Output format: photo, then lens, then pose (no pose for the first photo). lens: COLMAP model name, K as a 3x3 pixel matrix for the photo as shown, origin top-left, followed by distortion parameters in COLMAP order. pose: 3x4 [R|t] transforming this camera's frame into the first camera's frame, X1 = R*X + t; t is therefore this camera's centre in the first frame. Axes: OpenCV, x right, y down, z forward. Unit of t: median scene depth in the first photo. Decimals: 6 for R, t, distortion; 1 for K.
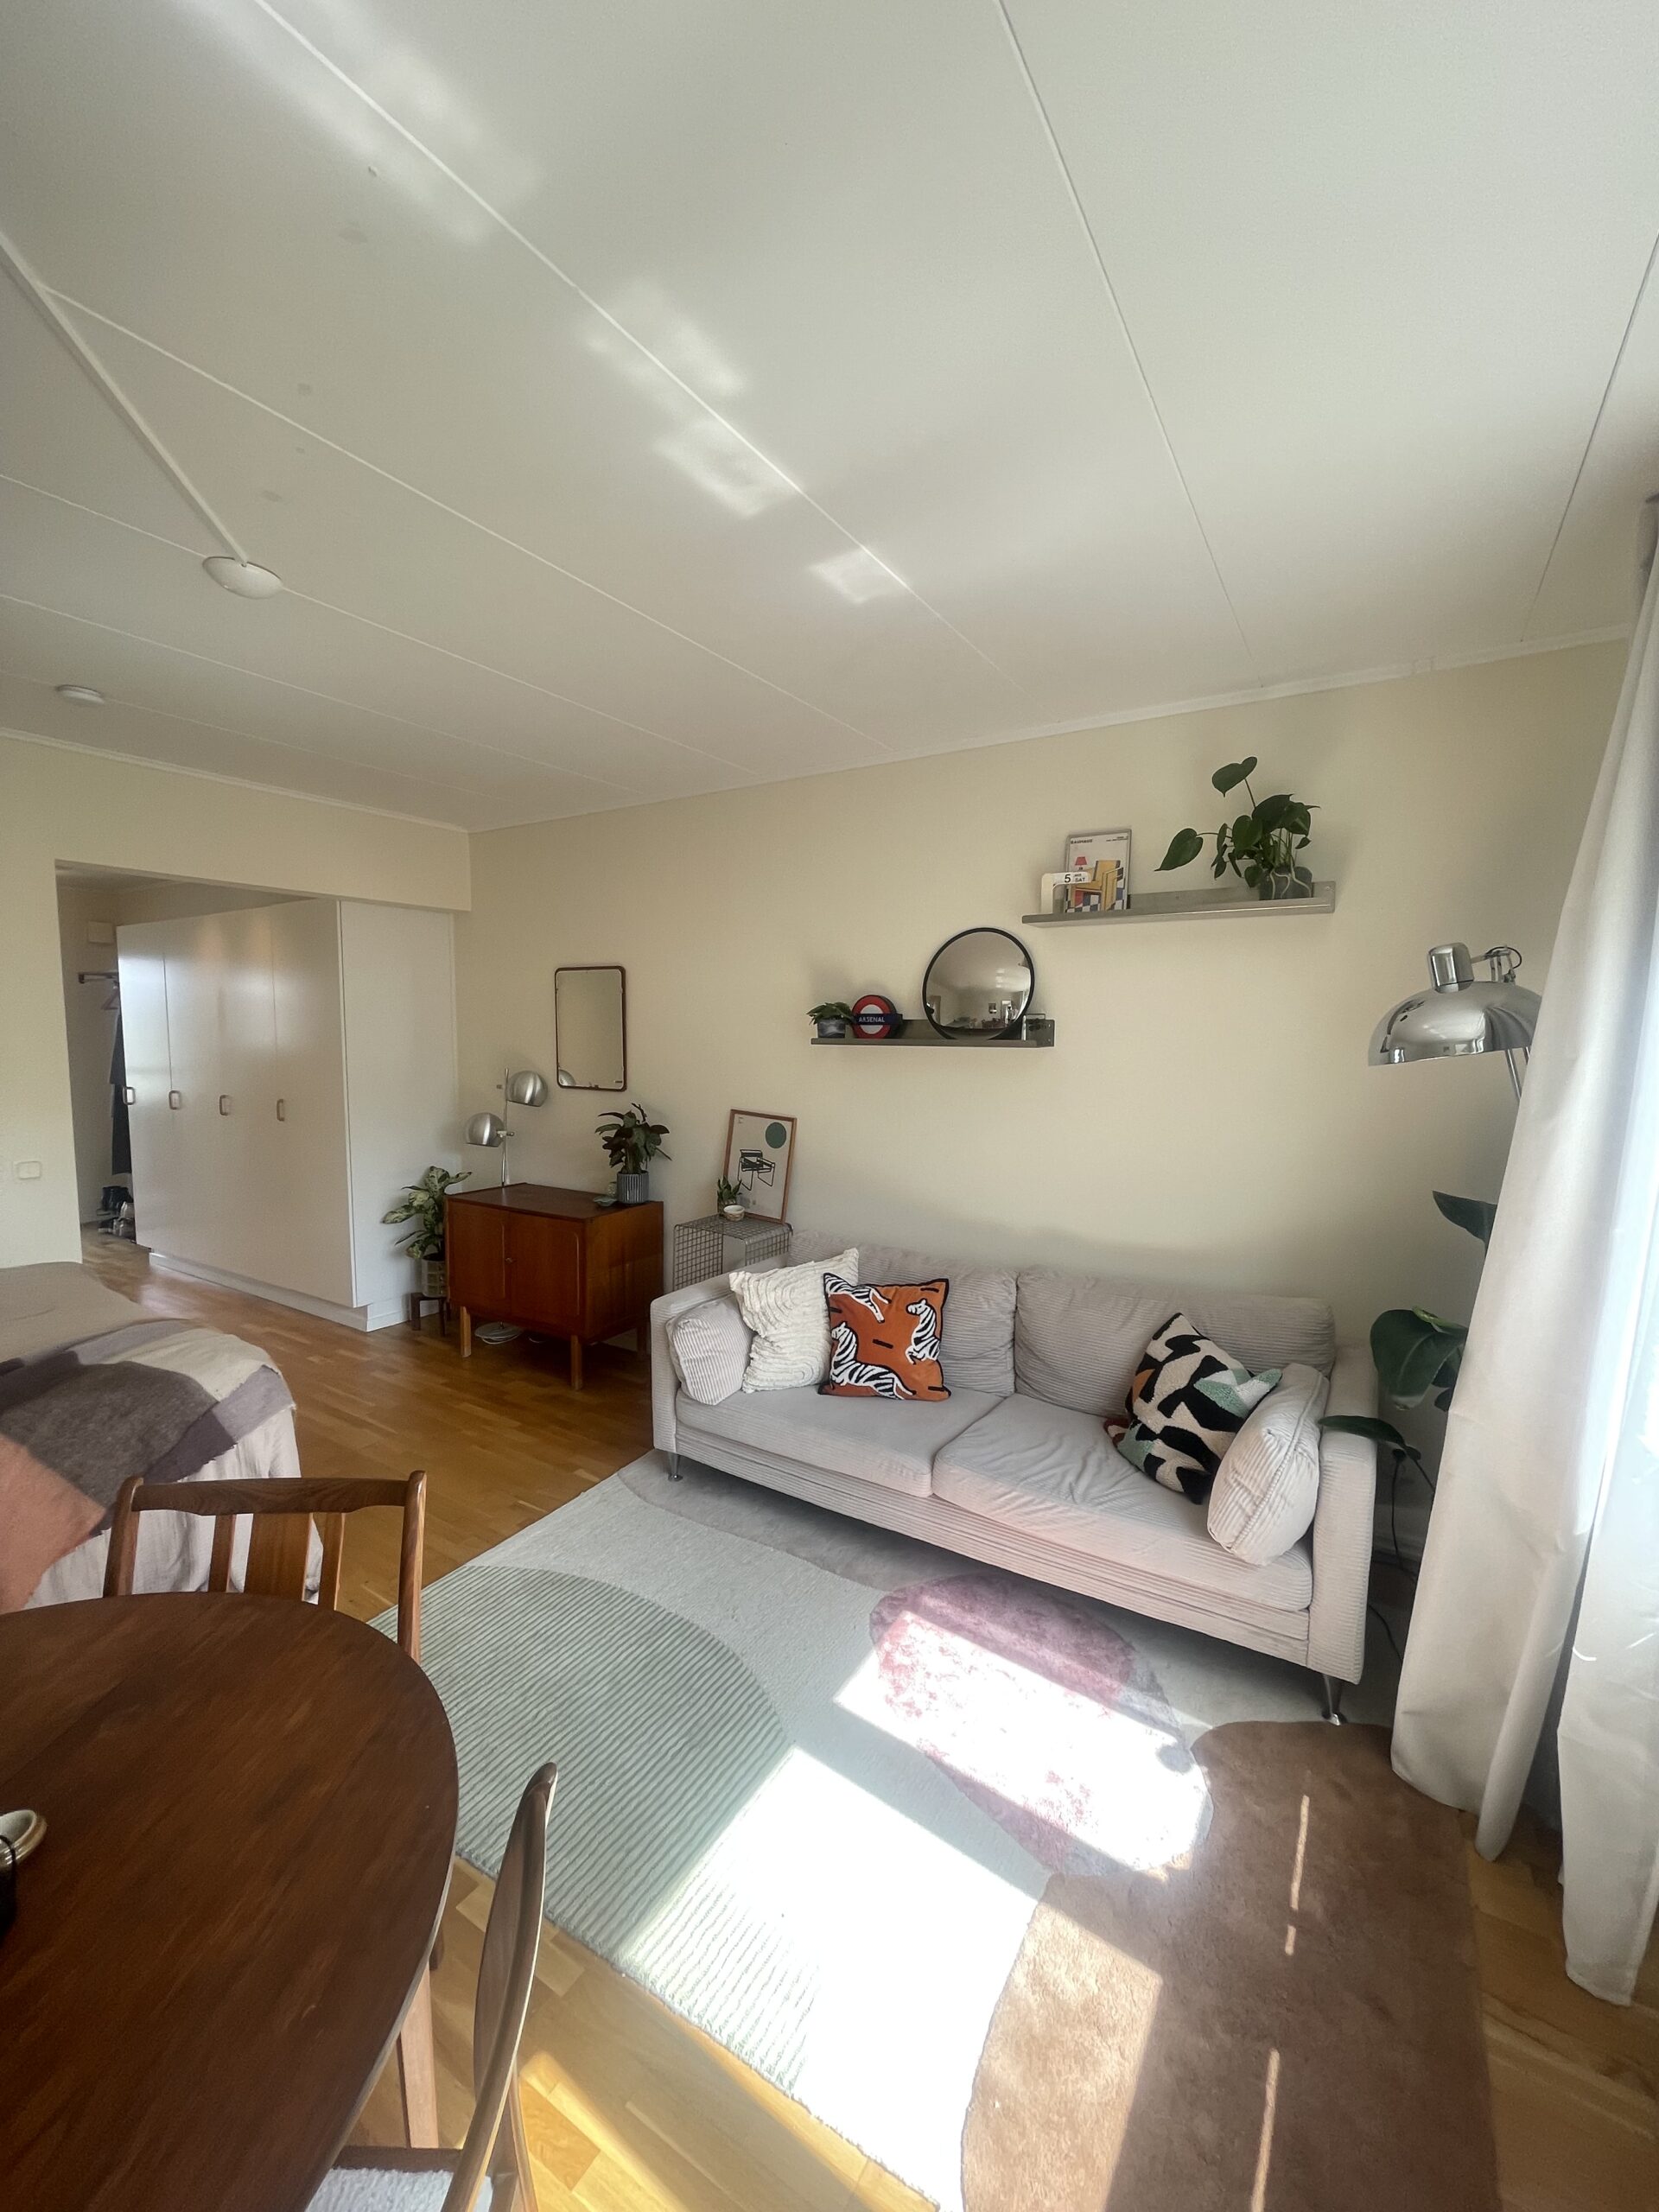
lens RADIAL K [[891.1, 0, 839.9], [0, 891.1, 1099.3], [0, 0, 1]] dist [-0.007336, 0.001424]
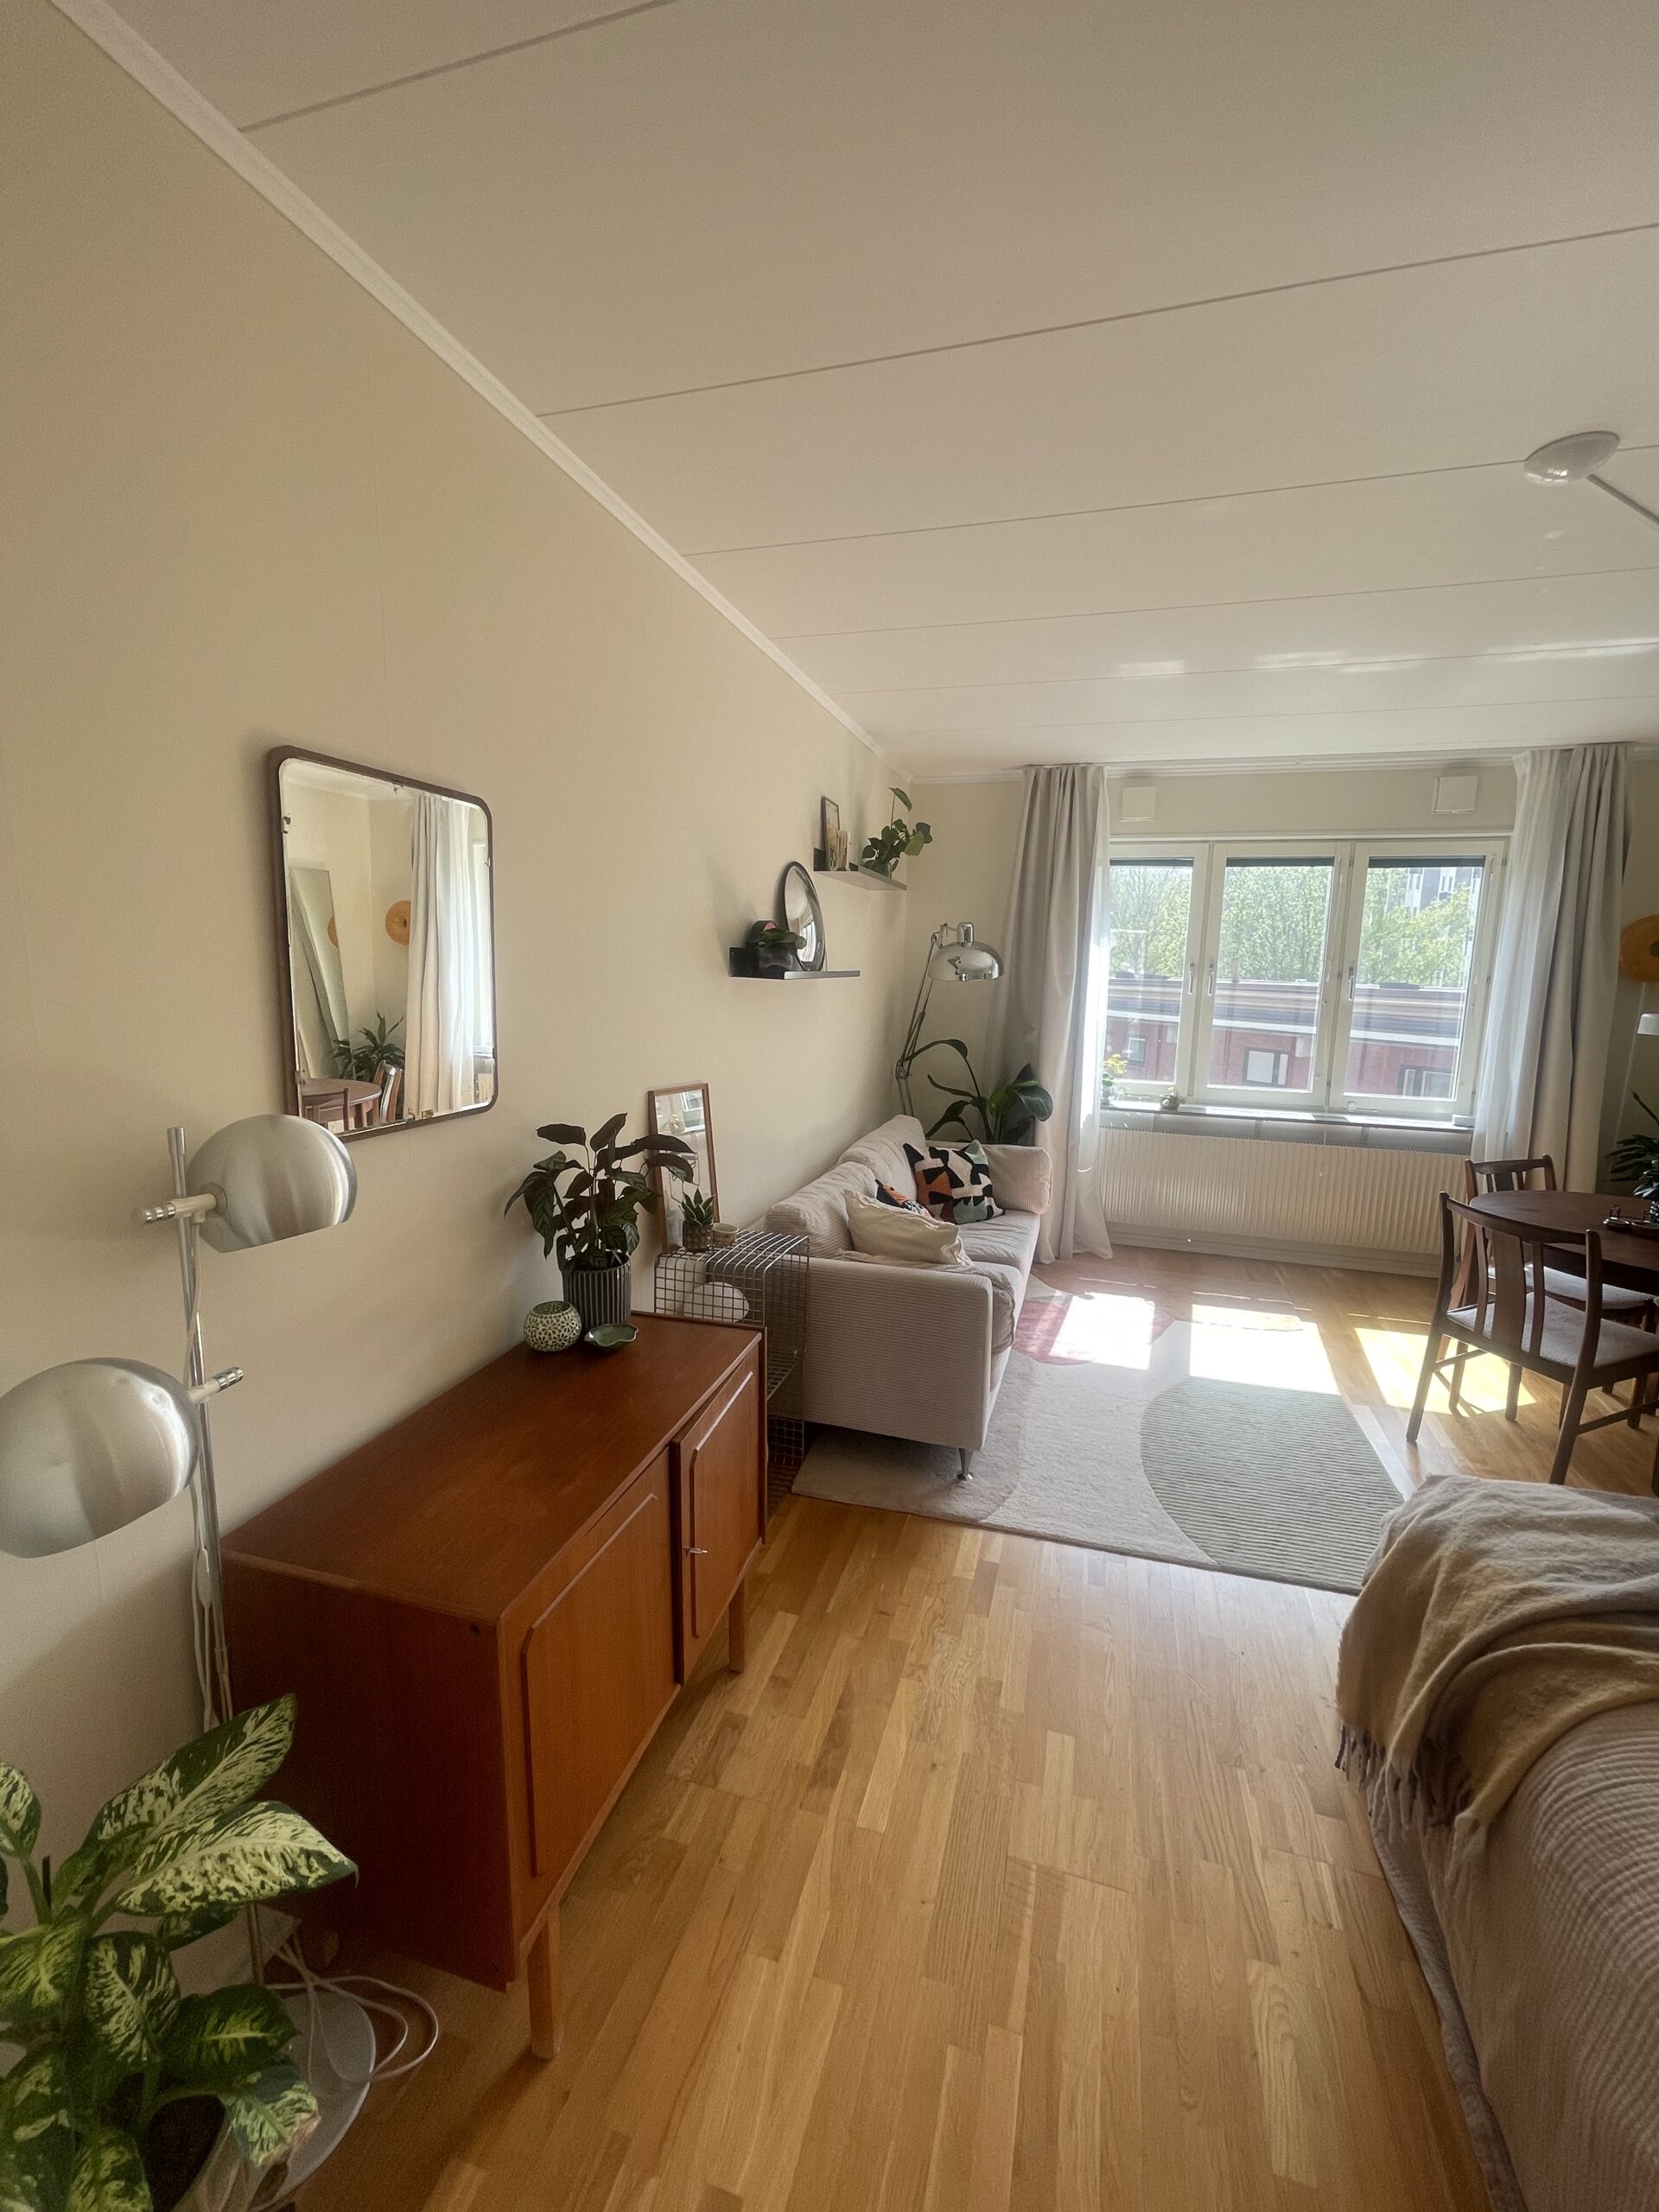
lens RADIAL K [[891.1, 0, 837.8], [0, 891.1, 1099.2], [0, 0, 1]] dist [-0.007336, 0.001424]
pose [[-0.249753, -0.157328, 0.955443, -0.816843], [0.066991, 0.981541, 0.179137, -0.094871], [-0.965990, 0.108746, -0.234603, 1.120935]]
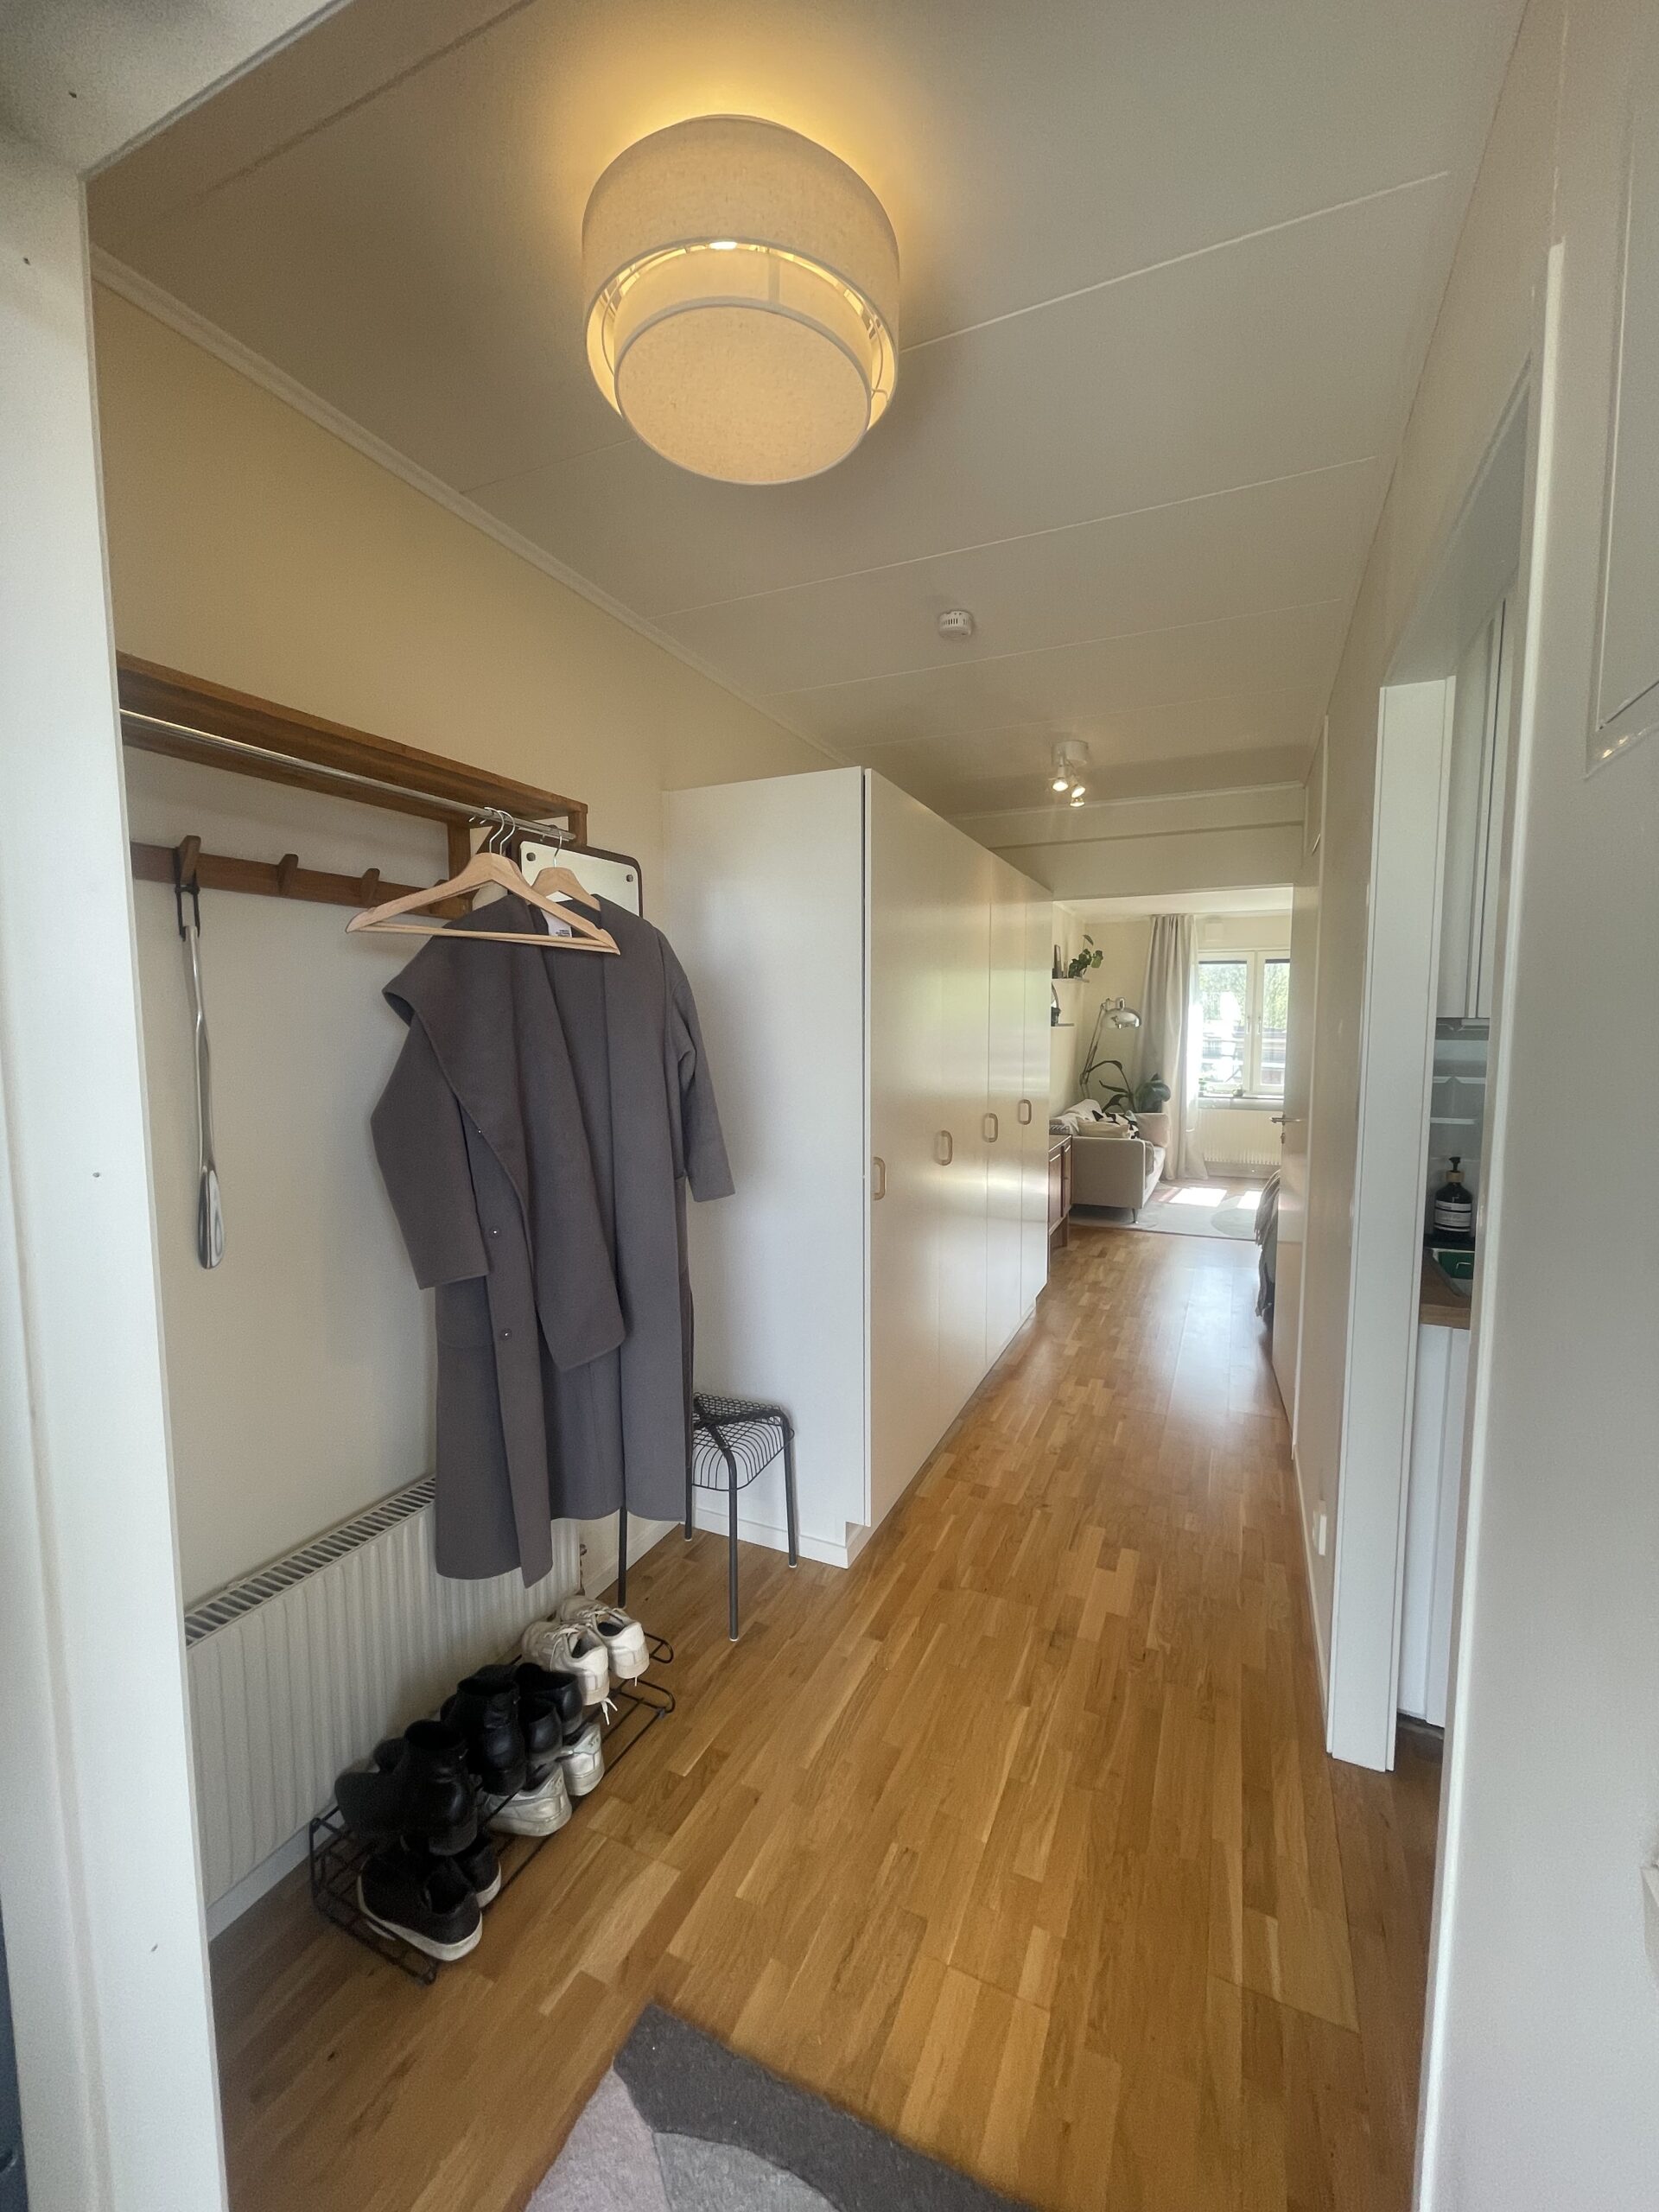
lens RADIAL K [[891.1, 0, 840.3], [0, 891.1, 1092.8], [0, 0, 1]] dist [-0.007336, 0.001424]
pose [[-0.123840, -0.086617, 0.988515, -1.964397], [0.092104, 0.990879, 0.098363, -0.157389], [-0.988018, 0.103227, -0.114733, 1.693168]]
